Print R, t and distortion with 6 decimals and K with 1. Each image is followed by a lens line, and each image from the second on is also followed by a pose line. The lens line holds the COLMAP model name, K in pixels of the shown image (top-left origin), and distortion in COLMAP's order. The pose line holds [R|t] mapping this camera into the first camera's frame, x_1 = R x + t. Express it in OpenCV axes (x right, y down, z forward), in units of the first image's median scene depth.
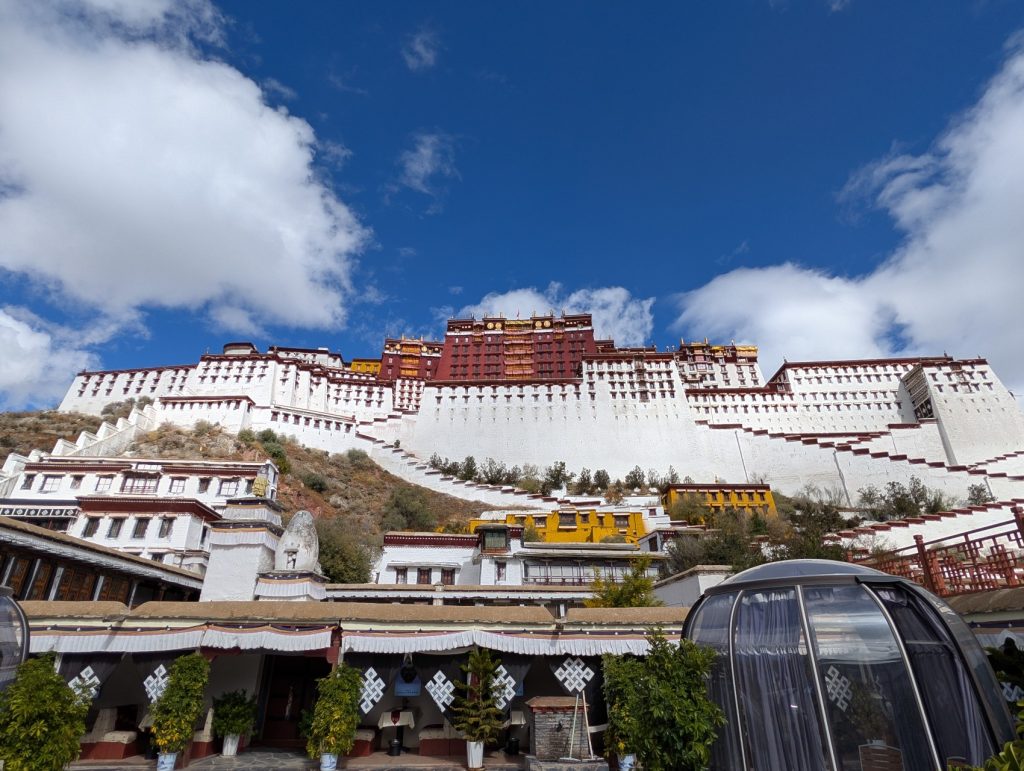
lens RADIAL K [[560.2, 0, 517.3], [0, 560.2, 395.5], [0, 0, 1]] dist [0.012542, 0.003317]
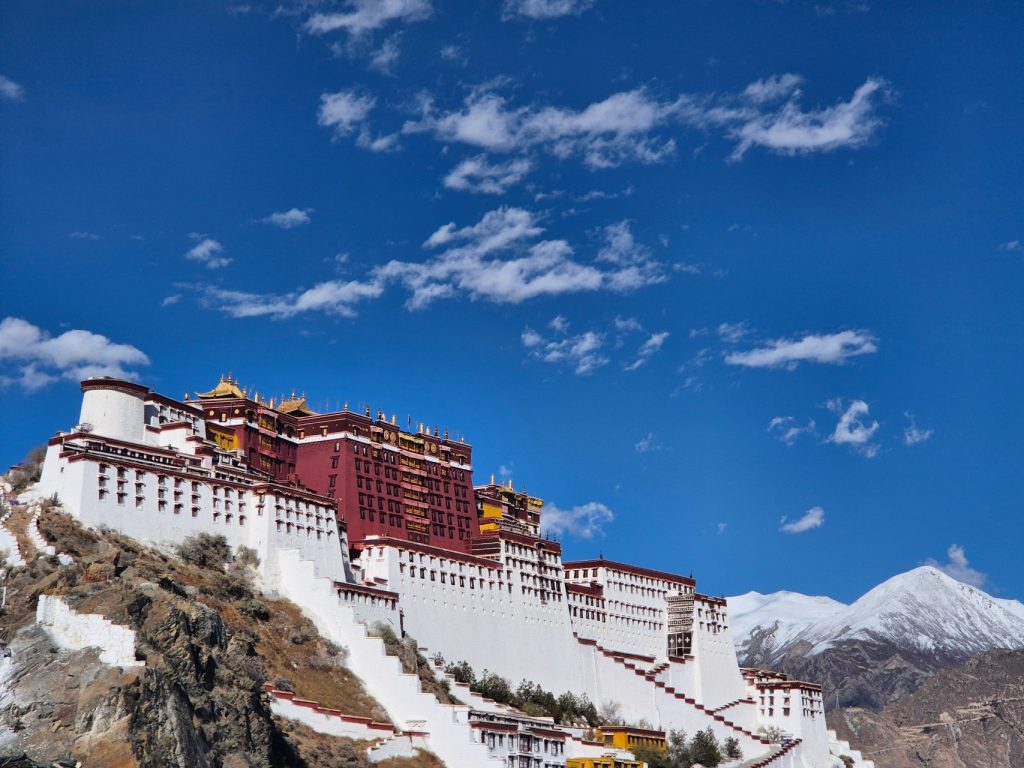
lens RADIAL K [[1910.6, 0, 504.8], [0, 1910.6, 394.1], [0, 0, 1]] dist [0.046691, 0.000000]
pose [[0.558281, 0.203166, 0.804392, -2.328098], [-0.394686, 0.917851, 0.042105, -0.398131], [-0.729757, -0.340989, 0.592605, -0.685916]]
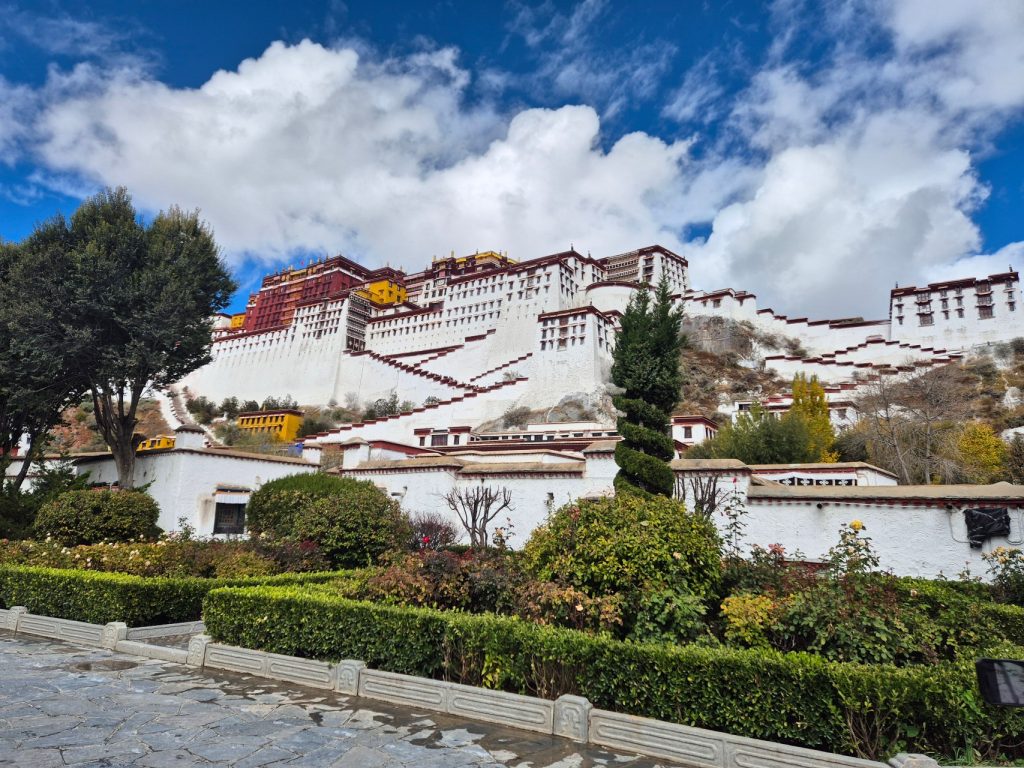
lens RADIAL K [[669.2, 0, 513.8], [0, 669.2, 389.4], [0, 0, 1]] dist [0.041746, -0.007559]
pose [[0.870230, -0.076582, -0.486657, 1.289745], [0.179585, 0.969184, 0.168616, -0.053149], [0.458747, -0.234131, 0.857166, -0.124215]]
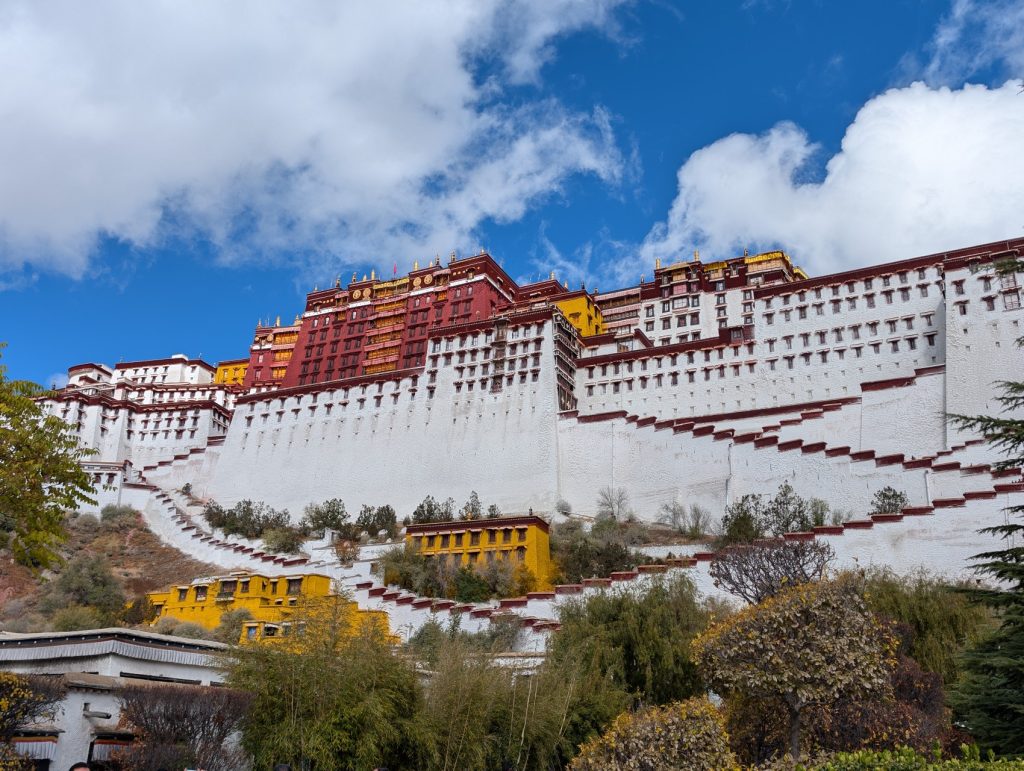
lens RADIAL K [[993.4, 0, 506.7], [0, 993.4, 382.8], [0, 0, 1]] dist [0.073773, 0.000000]
pose [[0.924534, -0.123987, -0.360366, 0.644270], [0.146848, 0.988480, 0.036651, -0.040206], [0.351670, -0.086804, 0.932091, -0.106587]]
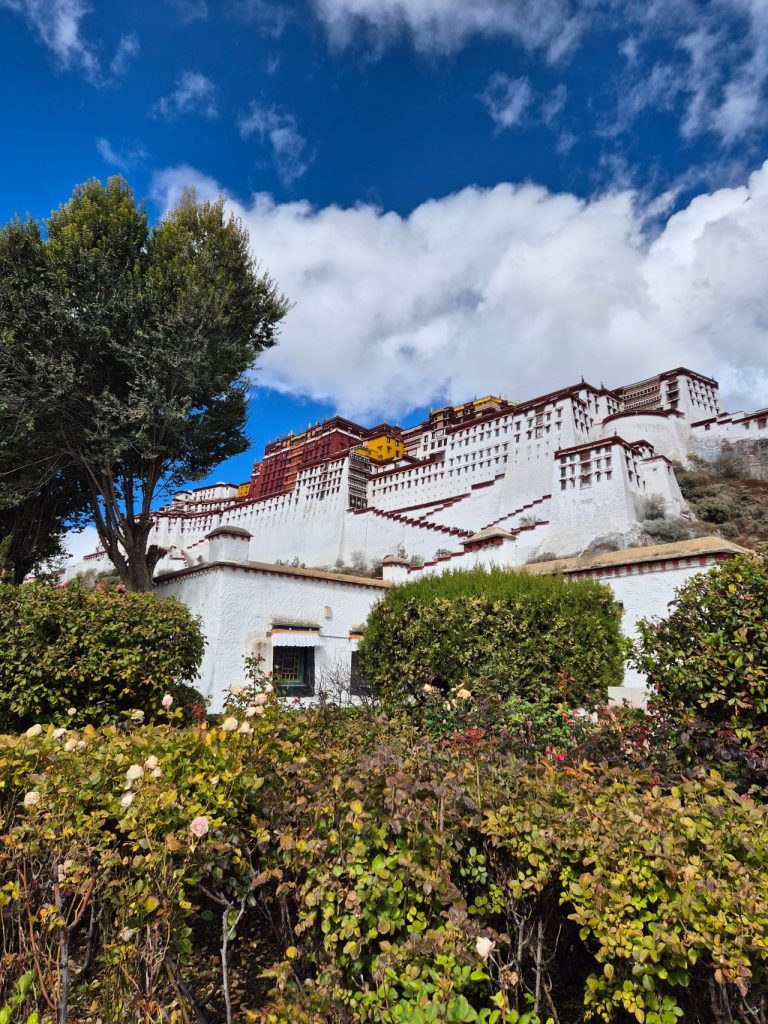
lens RADIAL K [[670.4, 0, 384.1], [0, 670.4, 521.8], [0, 0, 1]] dist [0.068112, -0.049586]
pose [[0.760449, -0.149765, -0.631892, 1.232344], [0.262886, 0.960744, 0.088663, -0.036770], [0.593808, -0.233539, 0.769968, -0.091574]]
